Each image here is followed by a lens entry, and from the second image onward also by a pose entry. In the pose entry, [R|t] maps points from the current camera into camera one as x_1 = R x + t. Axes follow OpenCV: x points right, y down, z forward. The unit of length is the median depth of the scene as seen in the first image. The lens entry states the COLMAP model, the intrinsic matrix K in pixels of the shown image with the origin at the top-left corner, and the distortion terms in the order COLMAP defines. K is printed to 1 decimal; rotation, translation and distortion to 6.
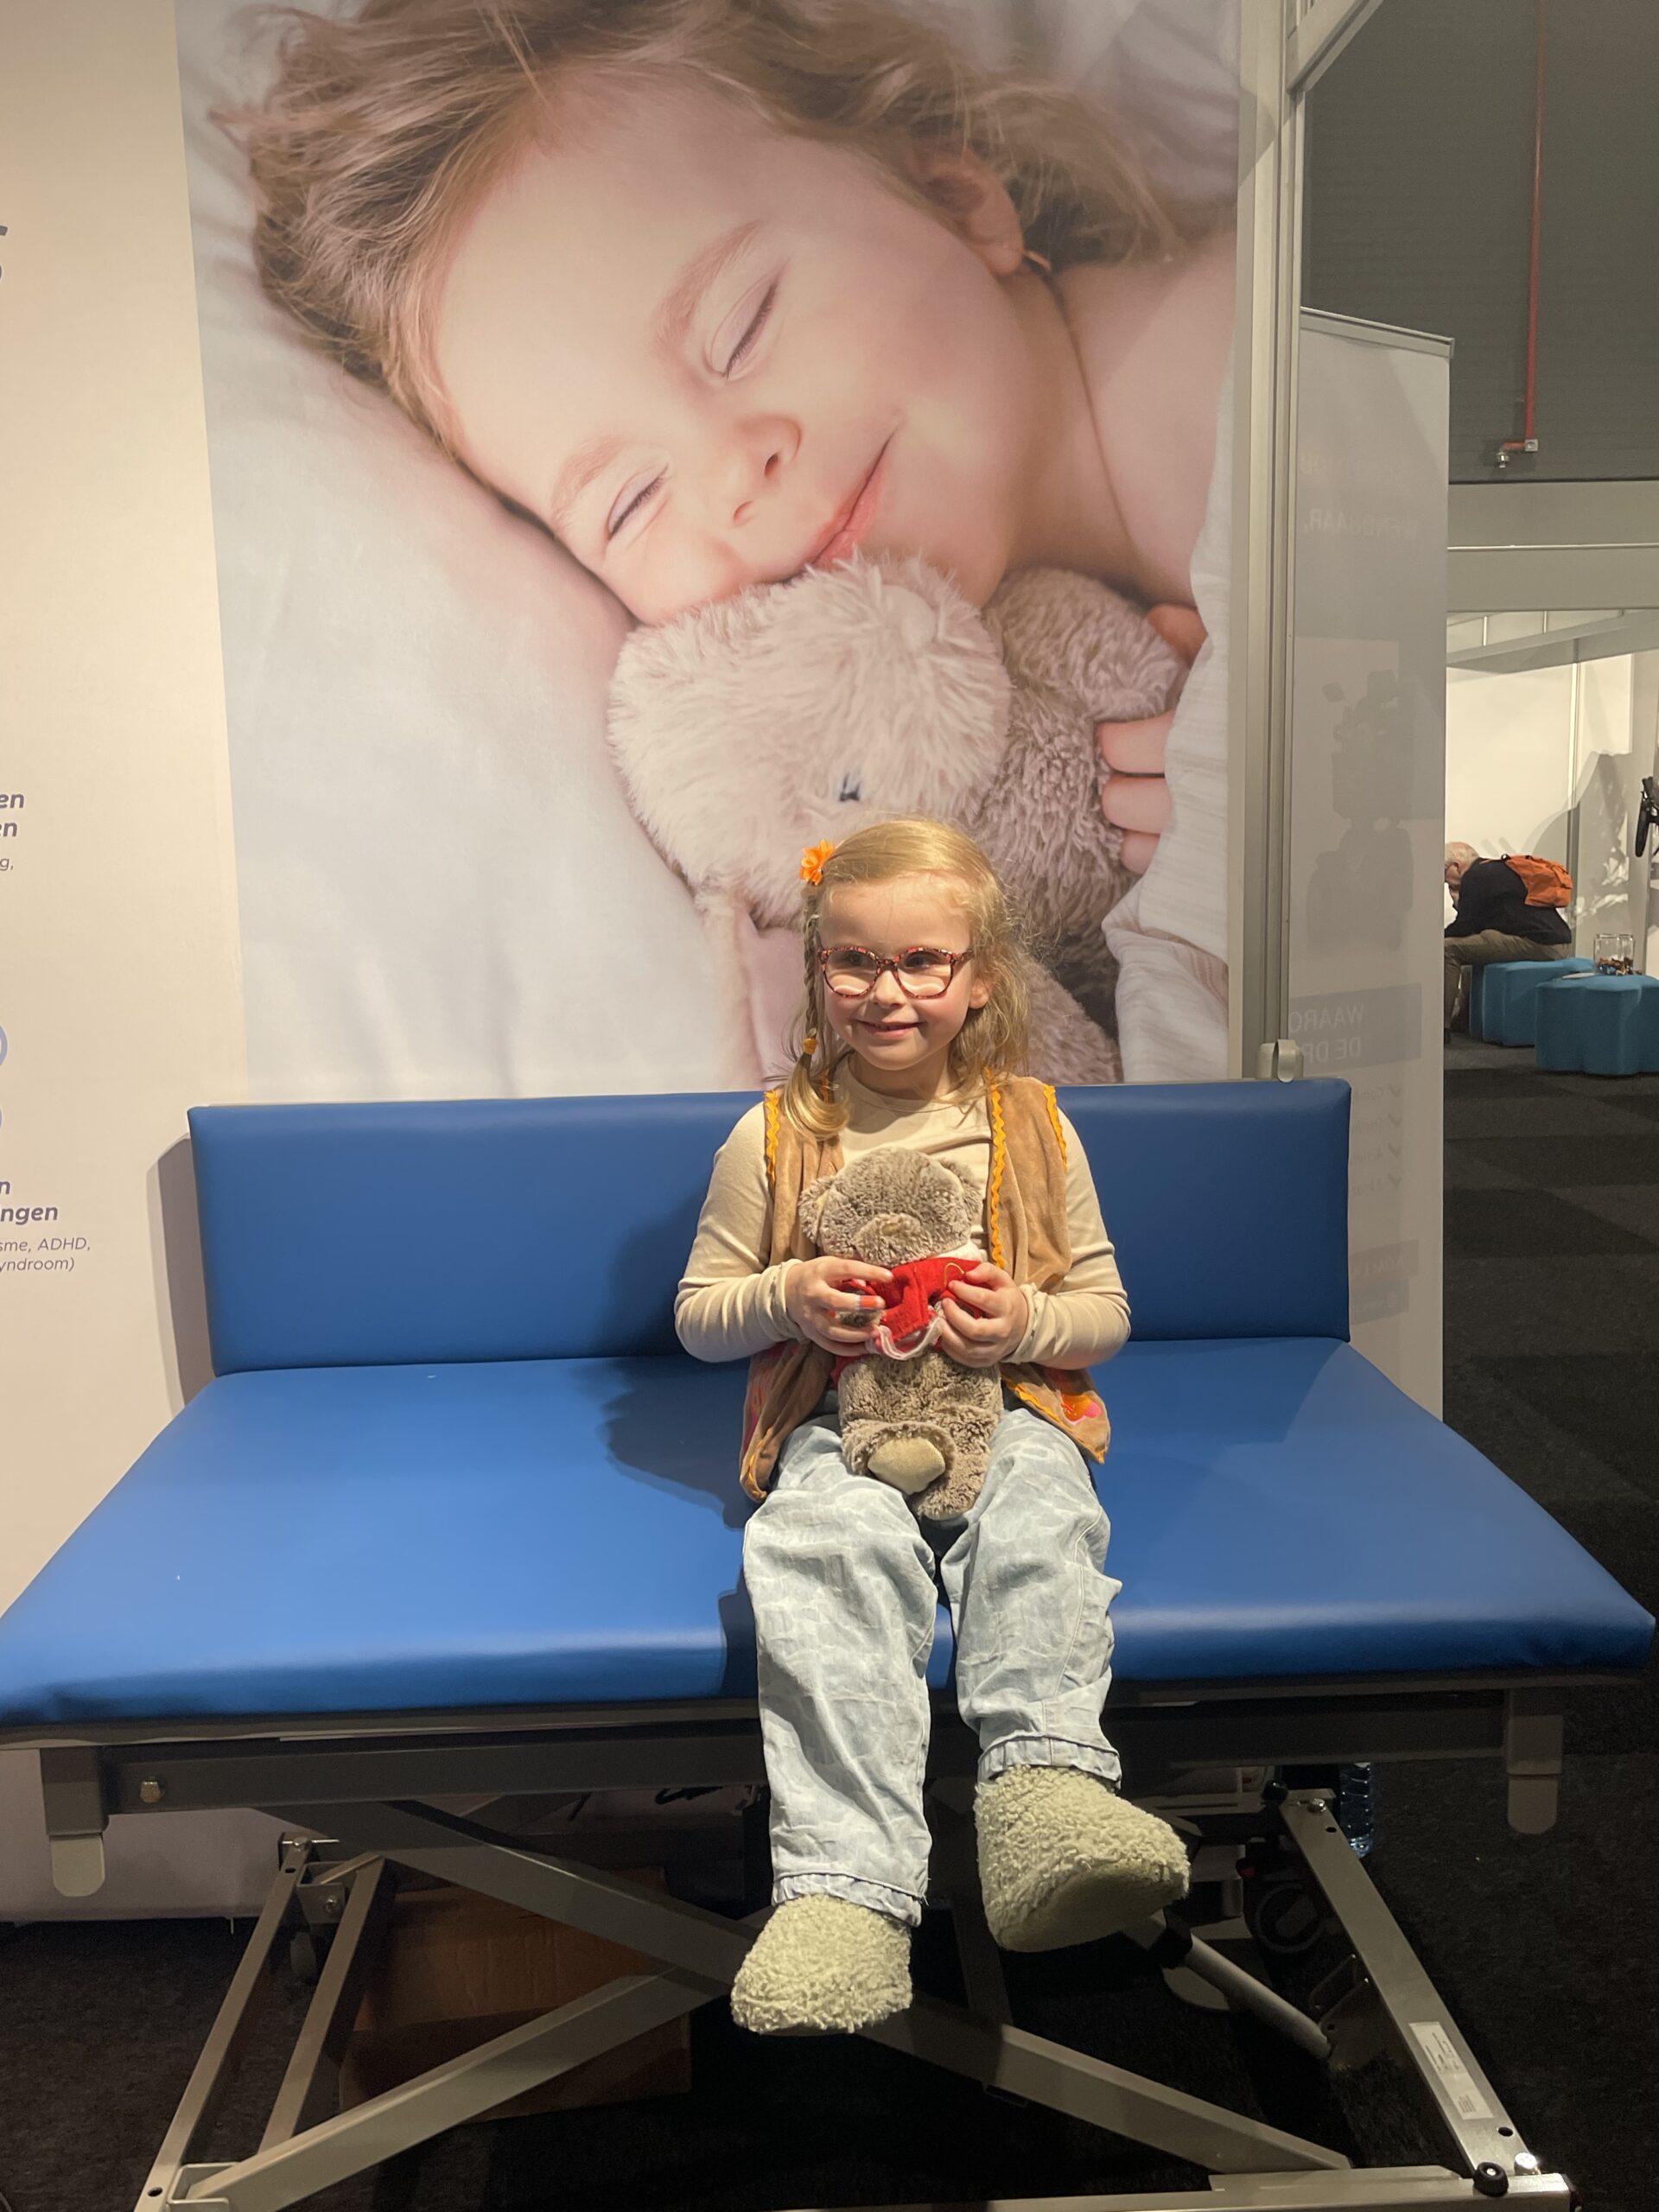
lens RADIAL K [[1995.5, 0, 826.0], [0, 1995.5, 1105.4], [0, 0, 1]] dist [0.047197, -0.048241]
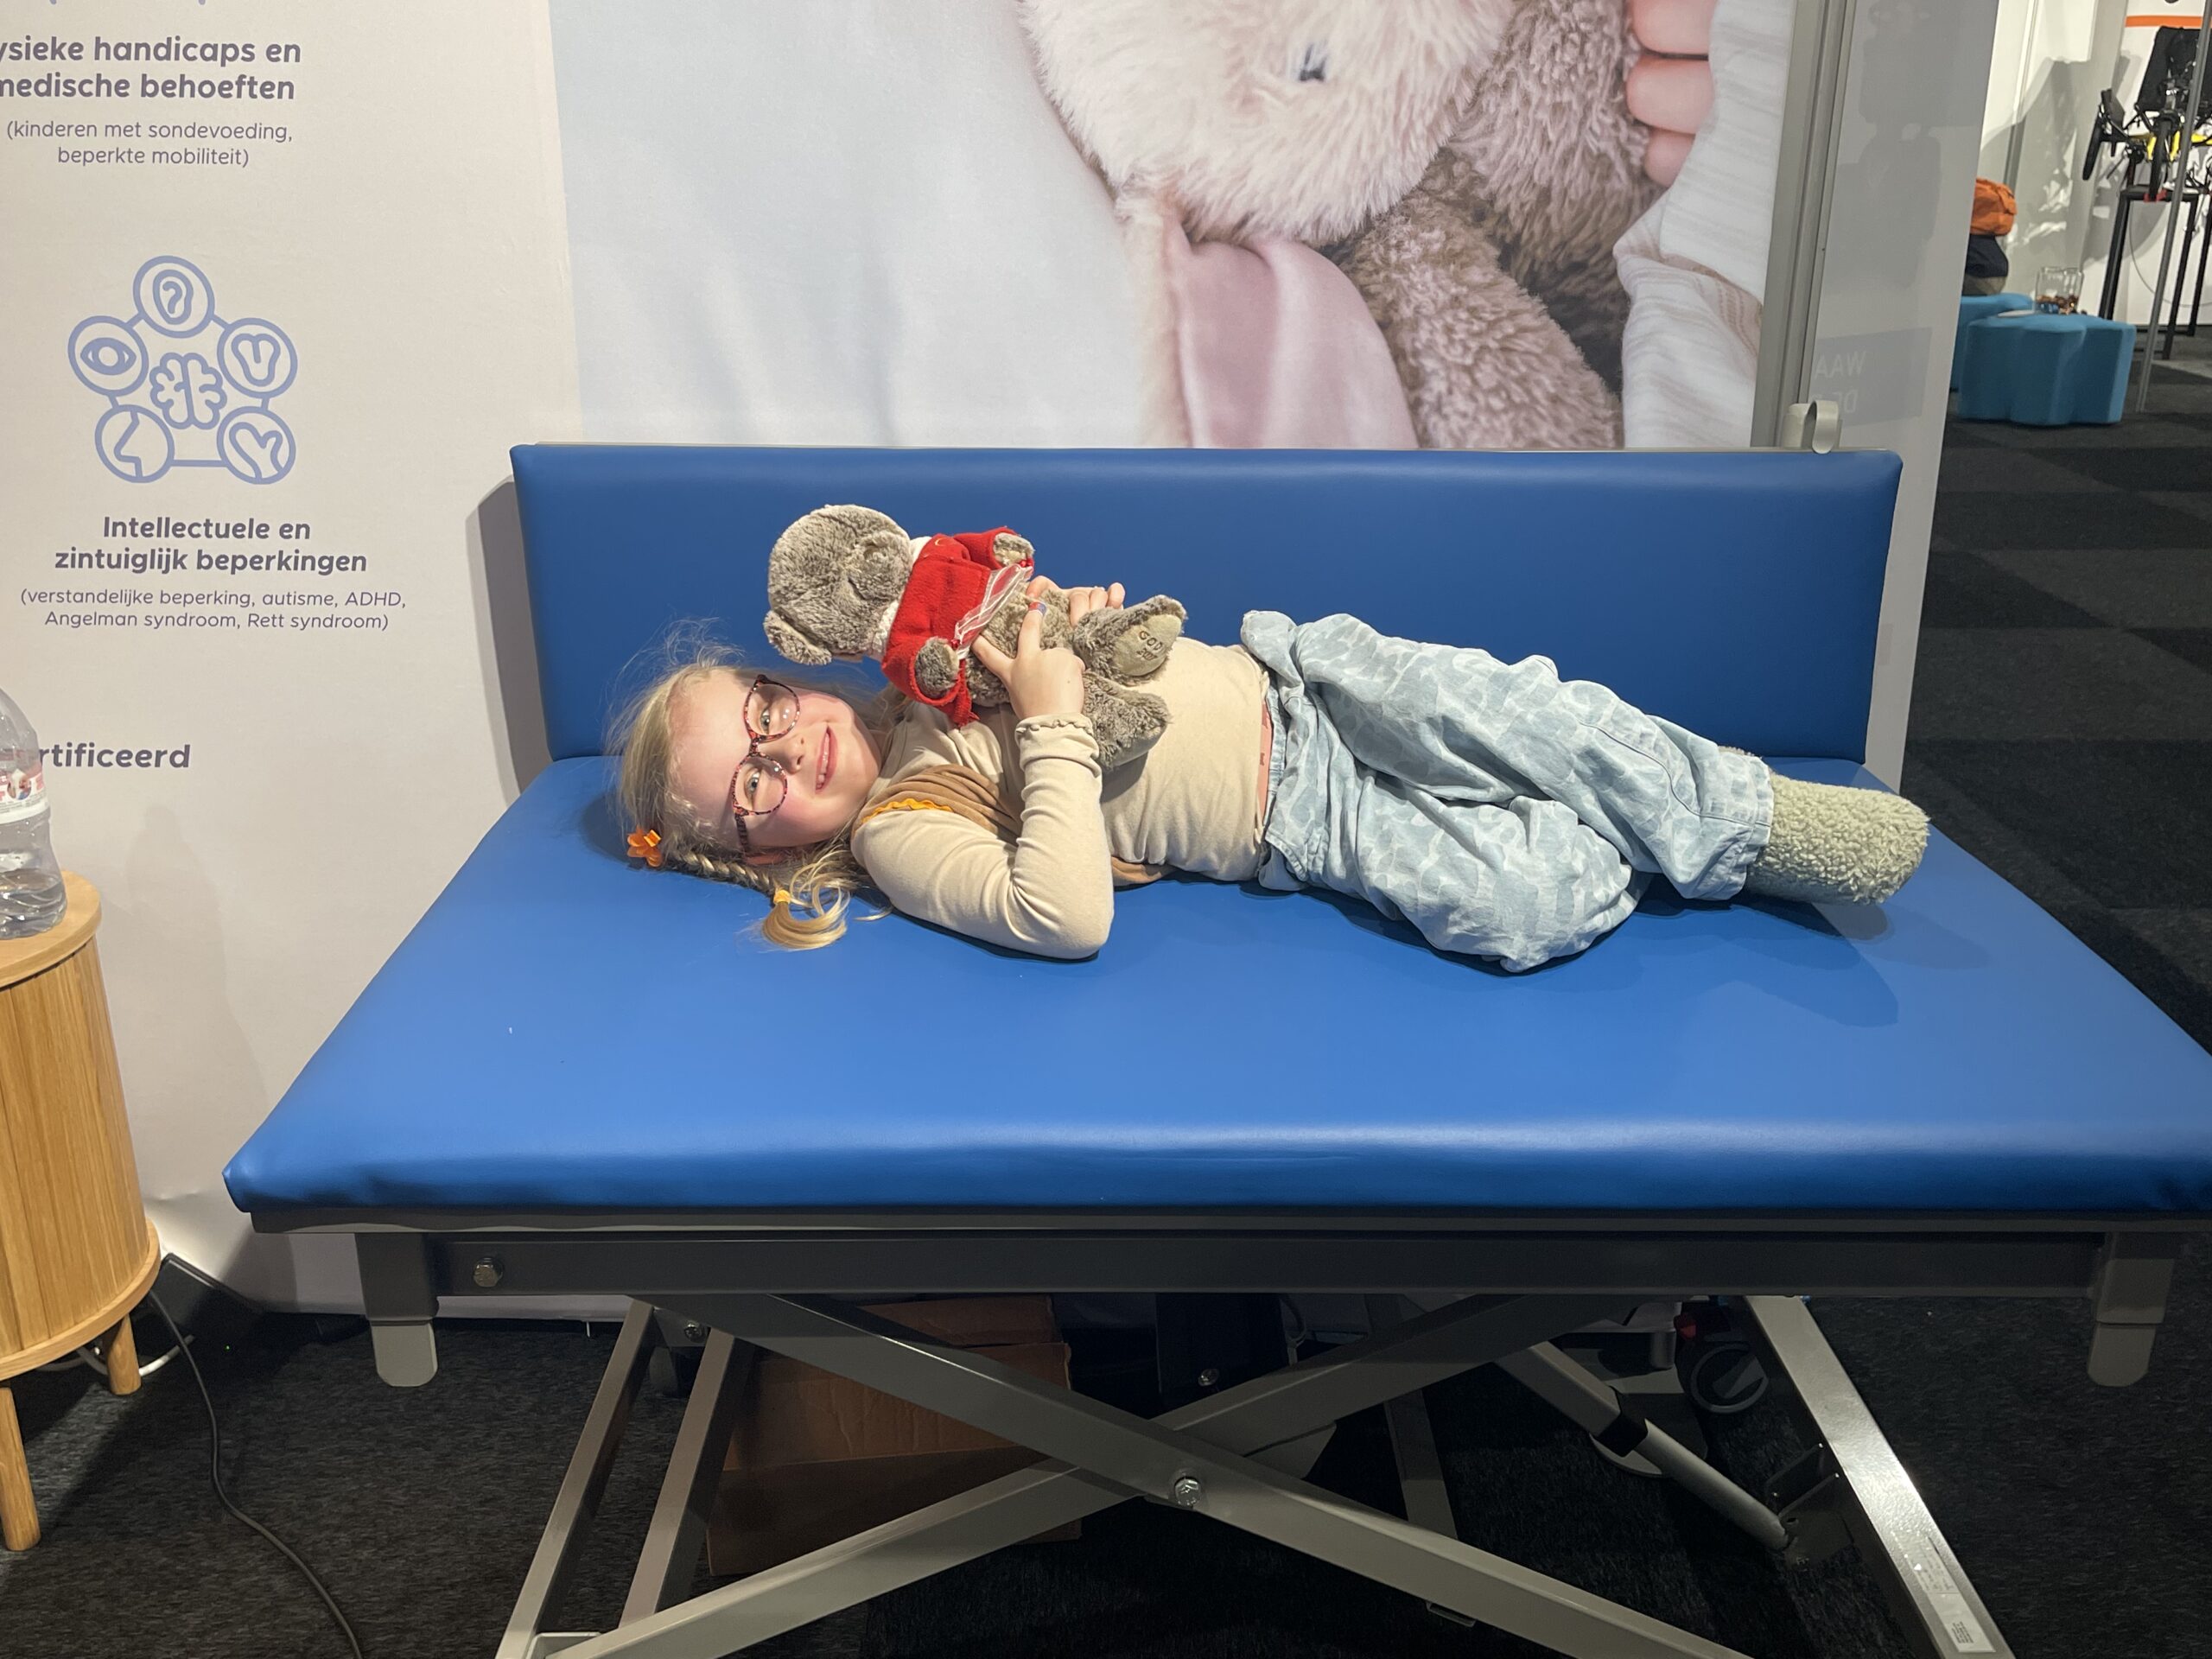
lens RADIAL K [[1995.5, 0, 1110.8], [0, 1995.5, 830.0], [0, 0, 1]] dist [0.047197, -0.048241]
pose [[0.999079, 0.035644, -0.023889, -0.039095], [-0.030201, 0.979613, 0.198609, -0.014741], [0.030481, -0.197705, 0.979788, 0.143576]]
